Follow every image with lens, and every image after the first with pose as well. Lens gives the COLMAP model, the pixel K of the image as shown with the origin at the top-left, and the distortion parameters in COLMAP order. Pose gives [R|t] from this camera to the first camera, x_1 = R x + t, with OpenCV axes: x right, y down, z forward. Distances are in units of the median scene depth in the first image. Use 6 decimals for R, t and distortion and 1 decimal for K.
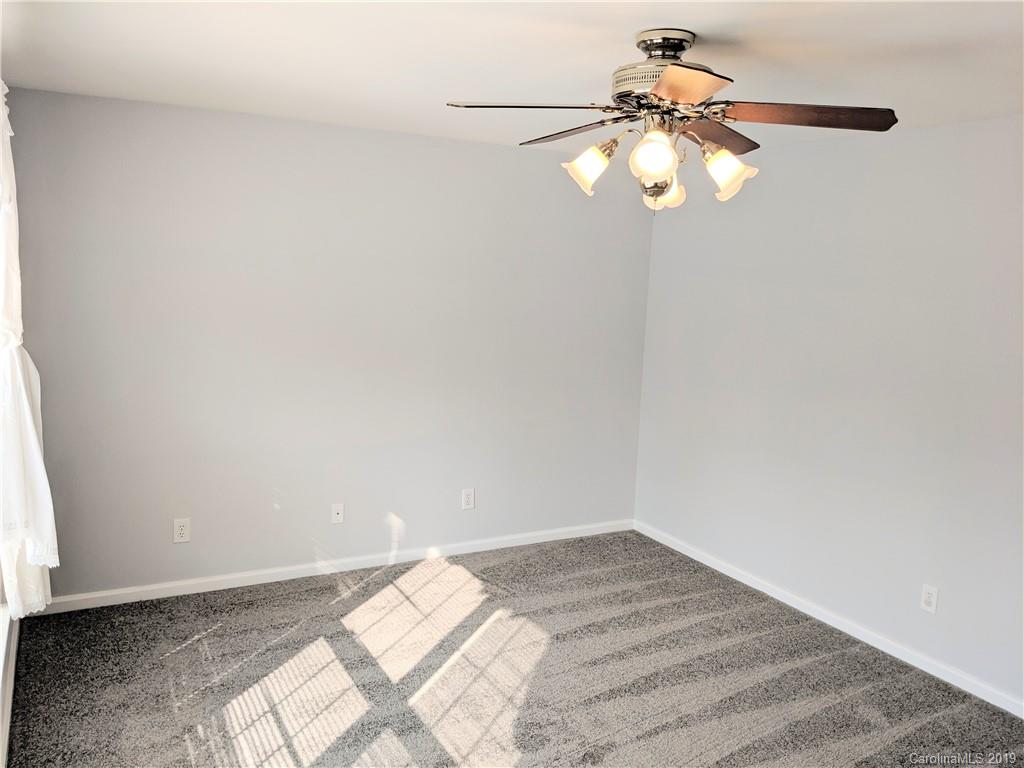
lens RADIAL K [[853.2, 0, 523.9], [0, 853.2, 388.8], [0, 0, 1]] dist [0.129609, -0.199655]
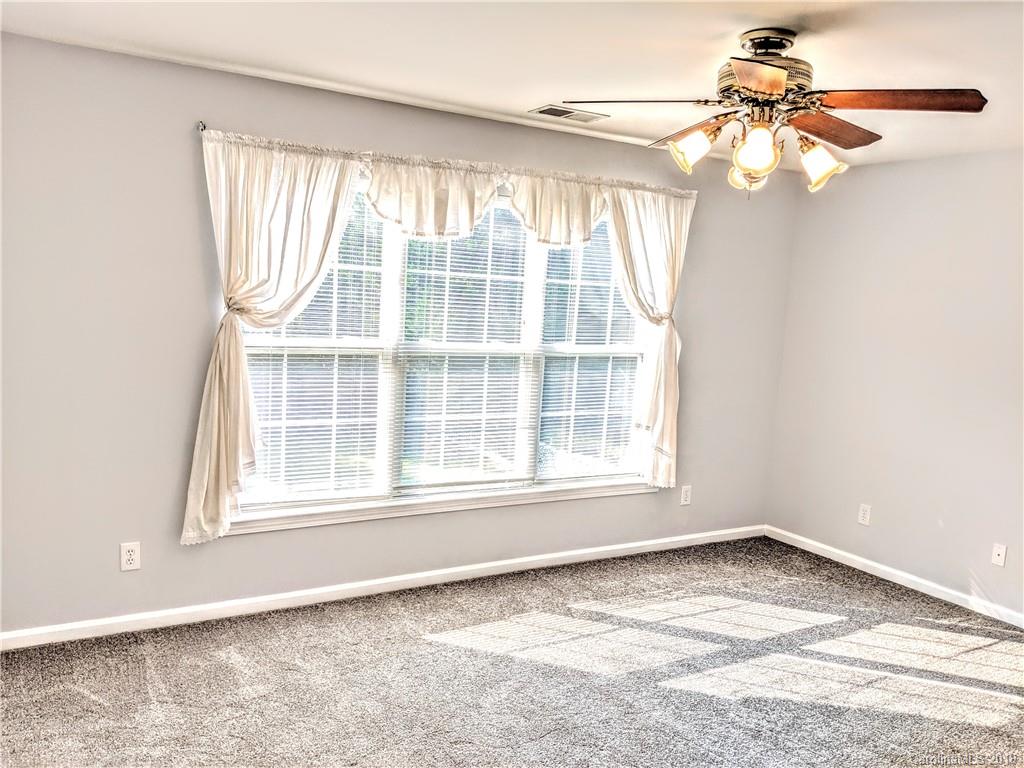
lens RADIAL K [[853.2, 0, 523.9], [0, 853.2, 388.8], [0, 0, 1]] dist [0.129609, -0.199655]
pose [[0.336304, 0.251634, -0.907513, 1.110982], [-0.290252, 0.944427, 0.154309, -0.054424], [0.895909, 0.211513, 0.390653, 0.351242]]
